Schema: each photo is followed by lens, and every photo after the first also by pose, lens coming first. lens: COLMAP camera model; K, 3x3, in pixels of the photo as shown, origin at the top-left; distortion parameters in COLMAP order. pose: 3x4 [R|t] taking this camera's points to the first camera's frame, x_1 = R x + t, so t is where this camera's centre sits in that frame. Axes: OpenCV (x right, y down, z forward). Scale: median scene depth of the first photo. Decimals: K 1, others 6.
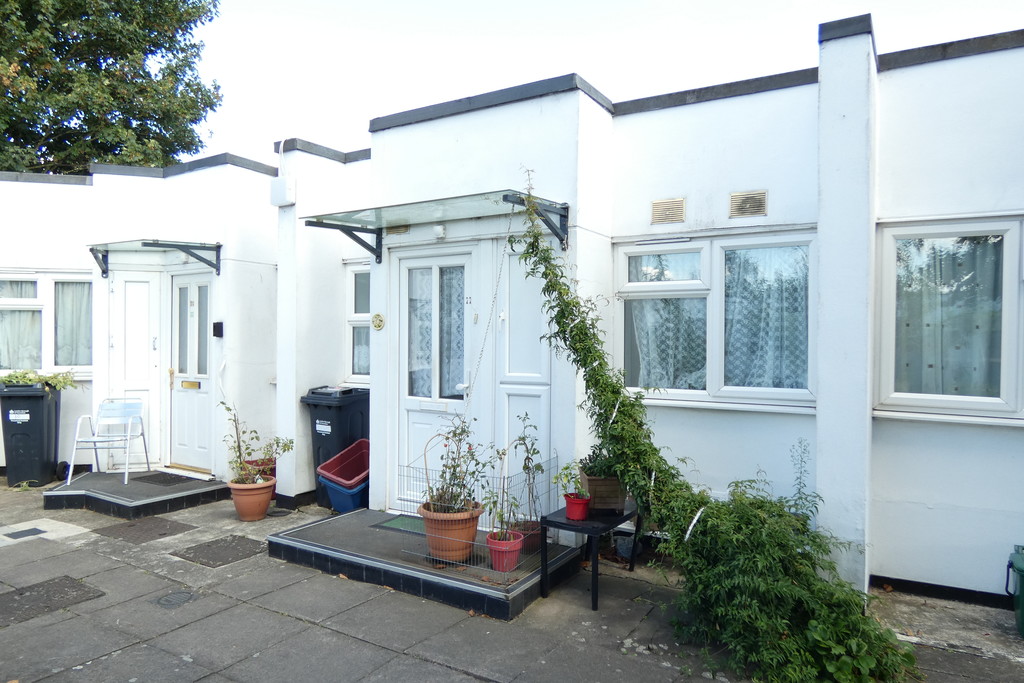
lens RADIAL K [[643.0, 0, 512.0], [0, 643.0, 341.5], [0, 0, 1]] dist [-0.003604, -0.001559]
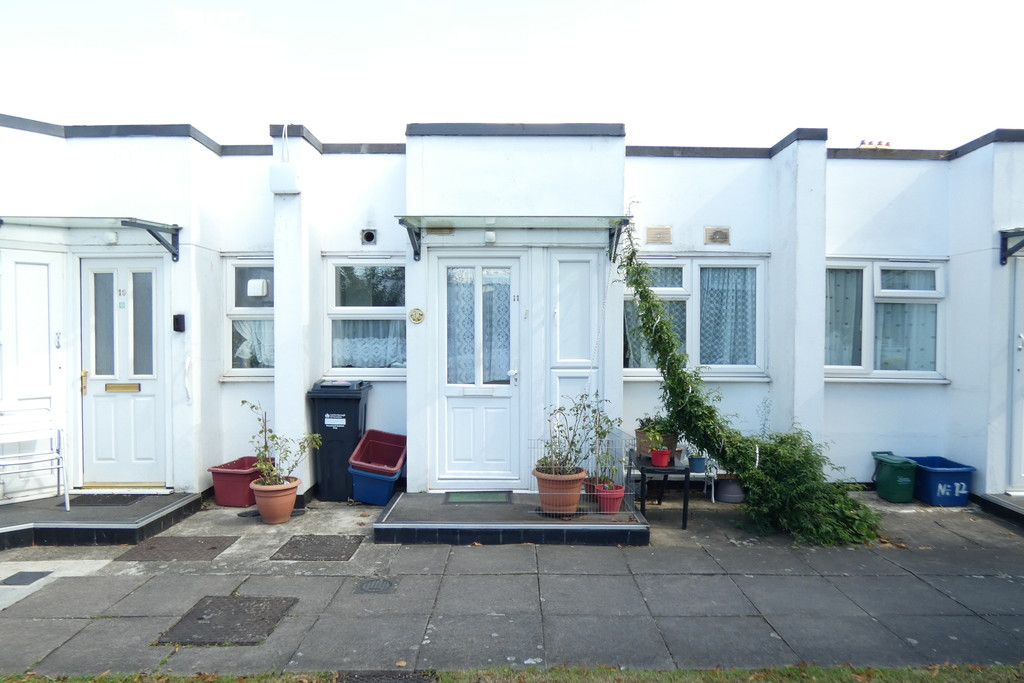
lens RADIAL K [[629.1, 0, 512.0], [0, 629.1, 341.5], [0, 0, 1]] dist [0.006991, 0.002618]
pose [[0.866050, -0.010995, 0.499836, -0.644368], [0.007109, 0.999928, 0.009678, 0.002995], [-0.499907, -0.004829, 0.866066, 0.020033]]
